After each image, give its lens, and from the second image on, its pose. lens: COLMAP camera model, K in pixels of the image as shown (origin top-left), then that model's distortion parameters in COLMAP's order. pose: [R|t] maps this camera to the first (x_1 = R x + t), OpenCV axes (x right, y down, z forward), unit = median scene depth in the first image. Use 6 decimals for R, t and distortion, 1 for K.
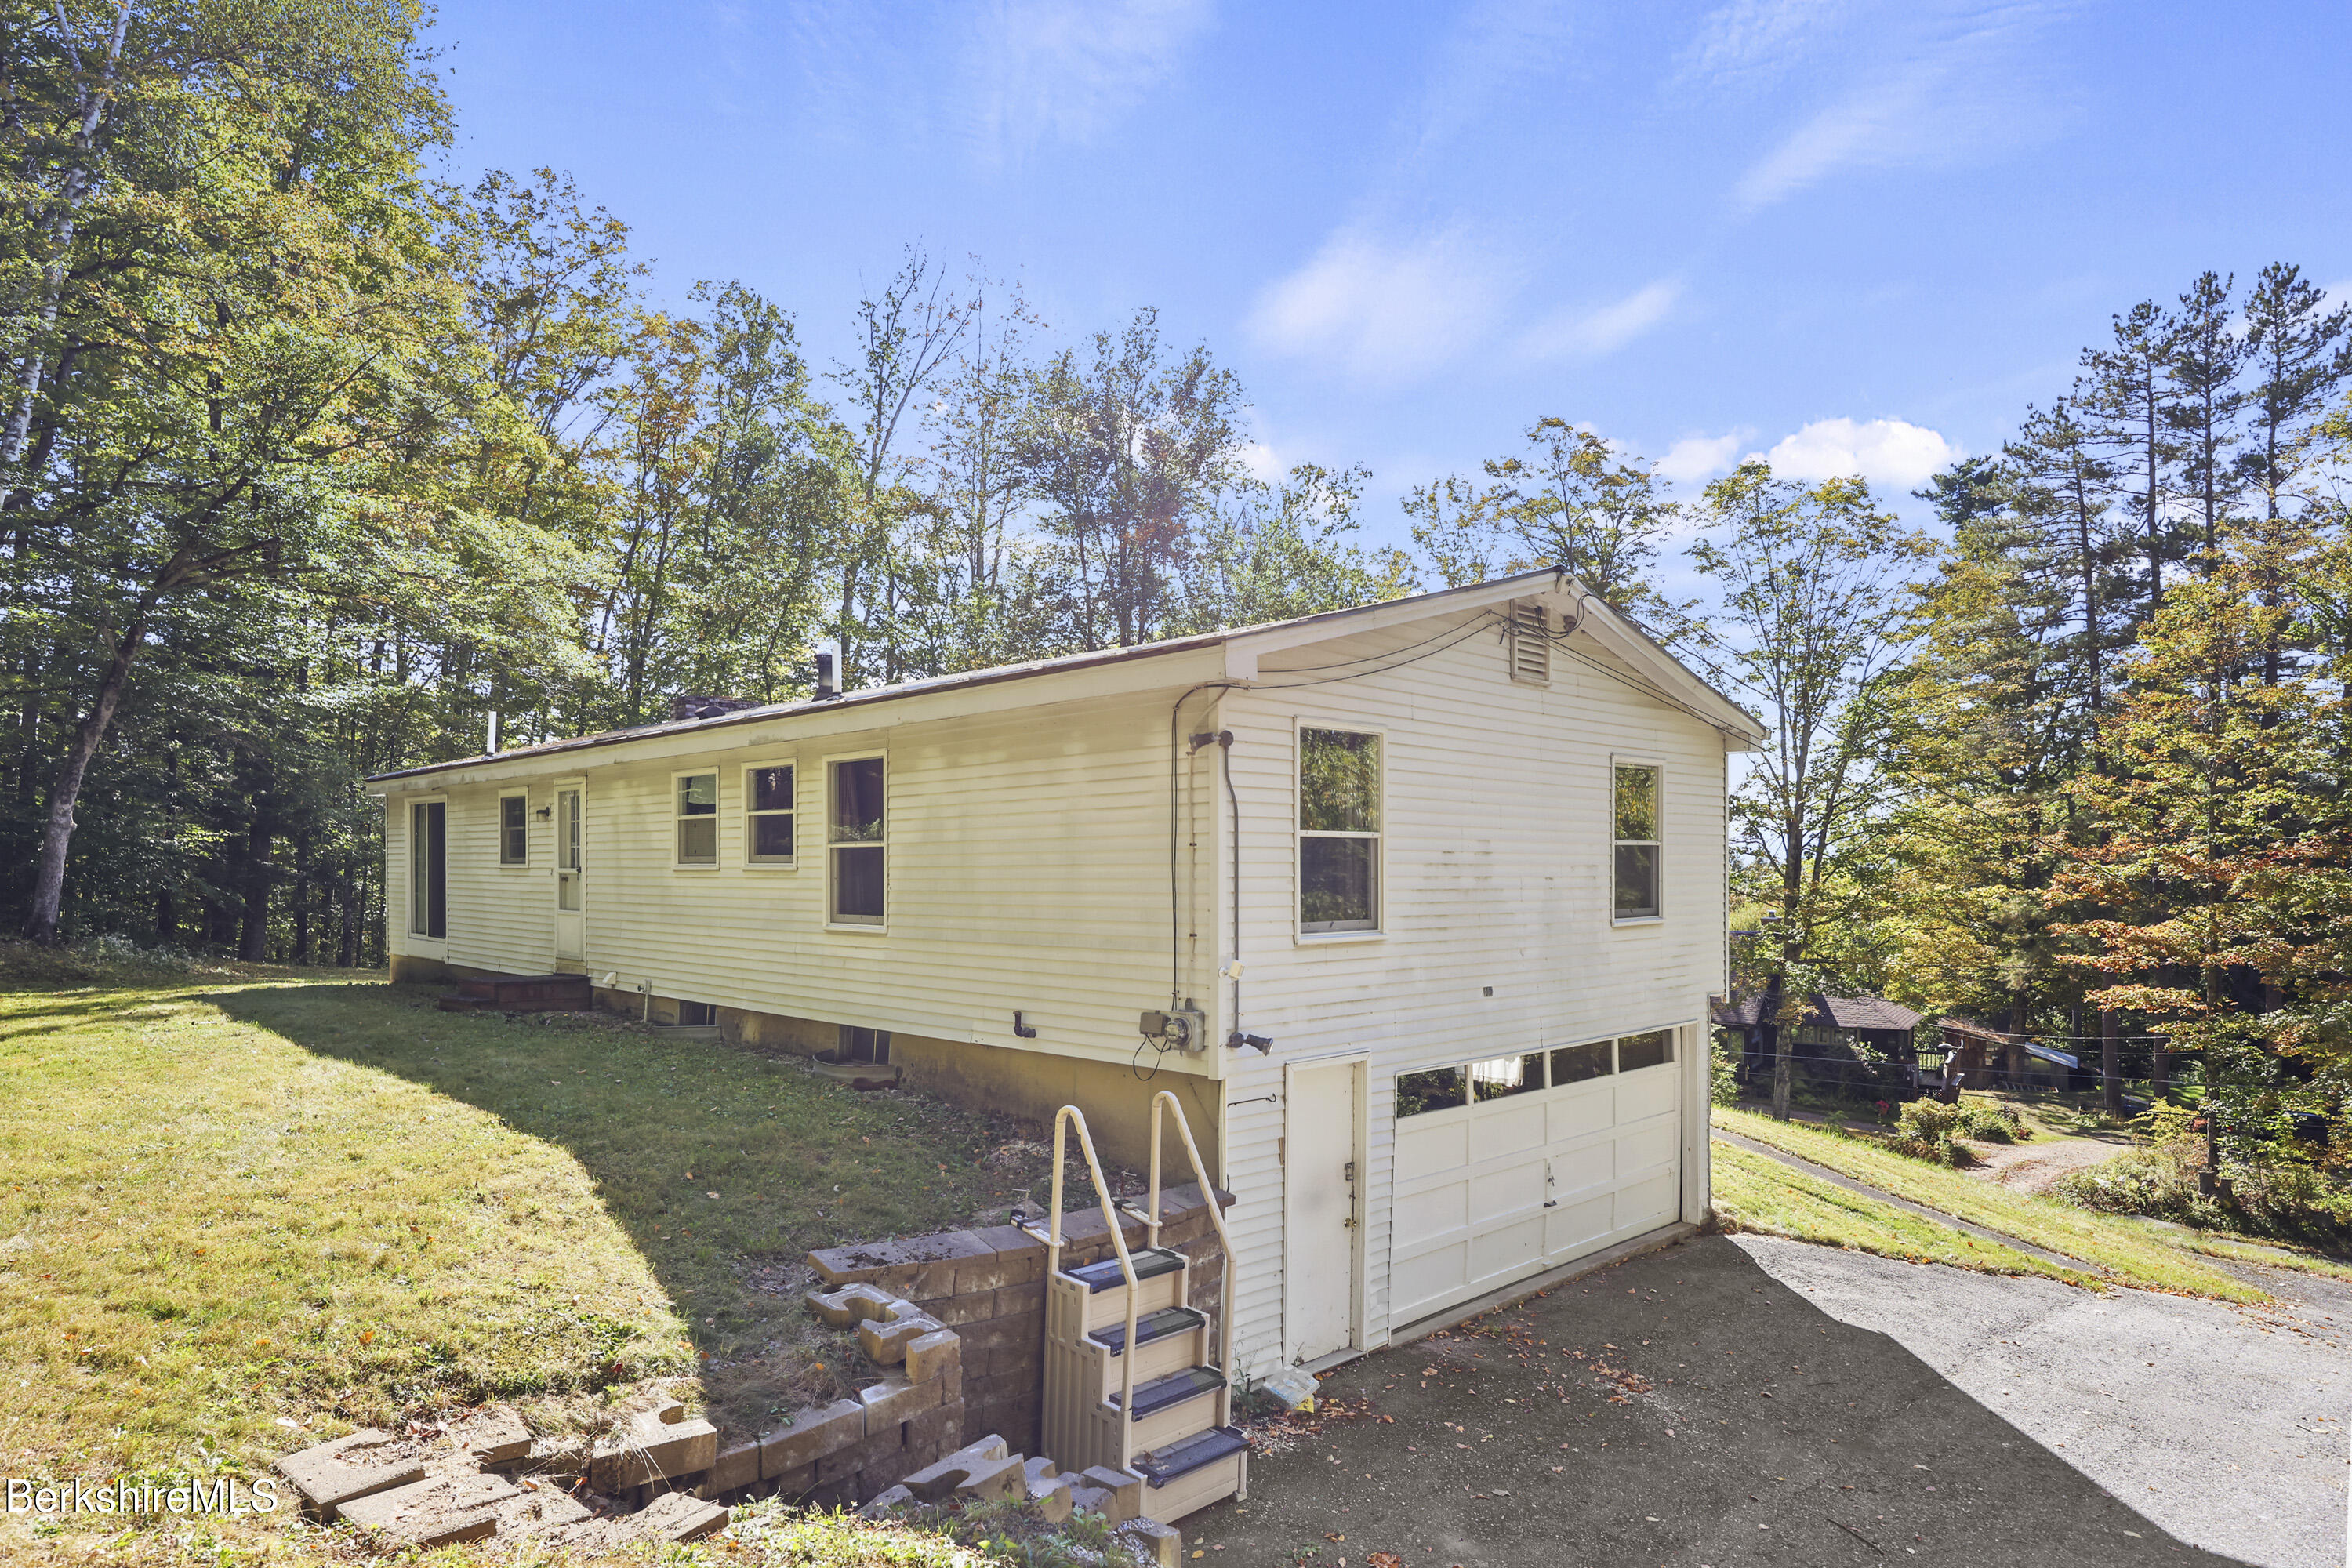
lens RADIAL K [[1395.3, 0, 1190.7], [0, 1395.3, 852.1], [0, 0, 1]] dist [-0.001142, 0.000449]
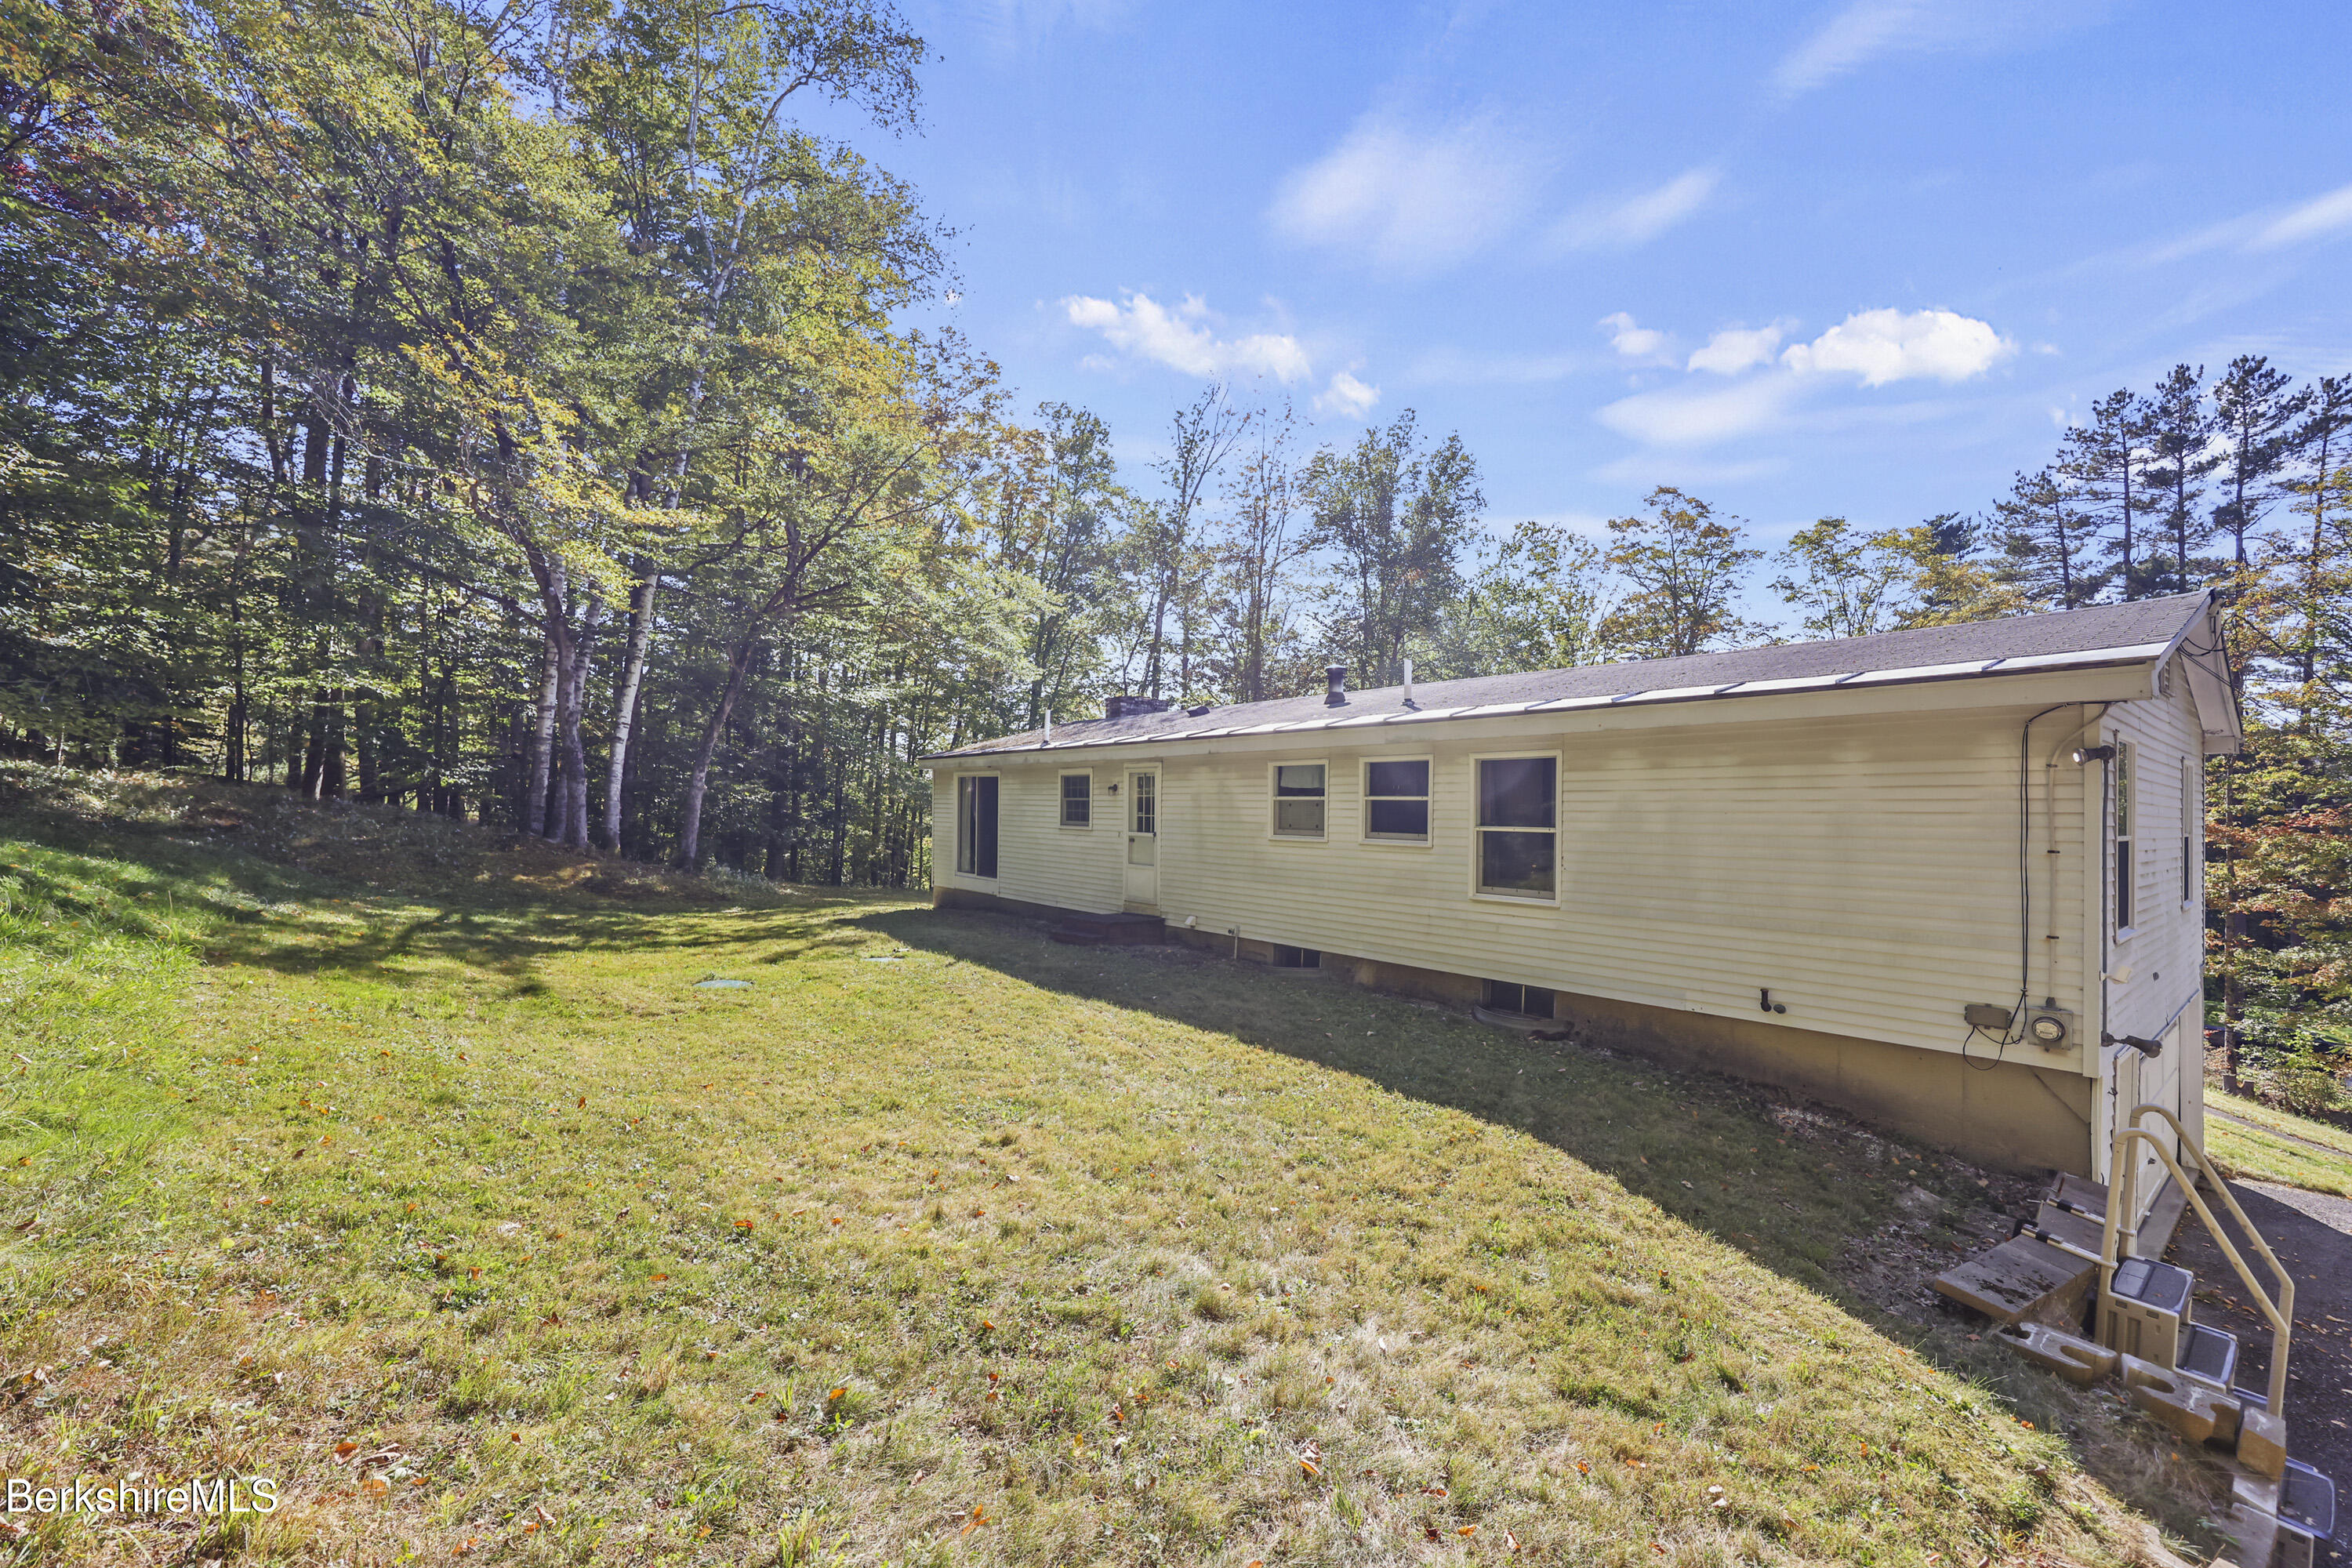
lens RADIAL K [[957.6, 0, 1174.6], [0, 957.6, 793.8], [0, 0, 1]] dist [0.000455, -0.000668]
pose [[0.995141, 0.011879, -0.097742, -0.129063], [-0.012371, 0.999914, -0.004426, -0.008230], [0.097681, 0.005613, 0.995202, 0.046101]]
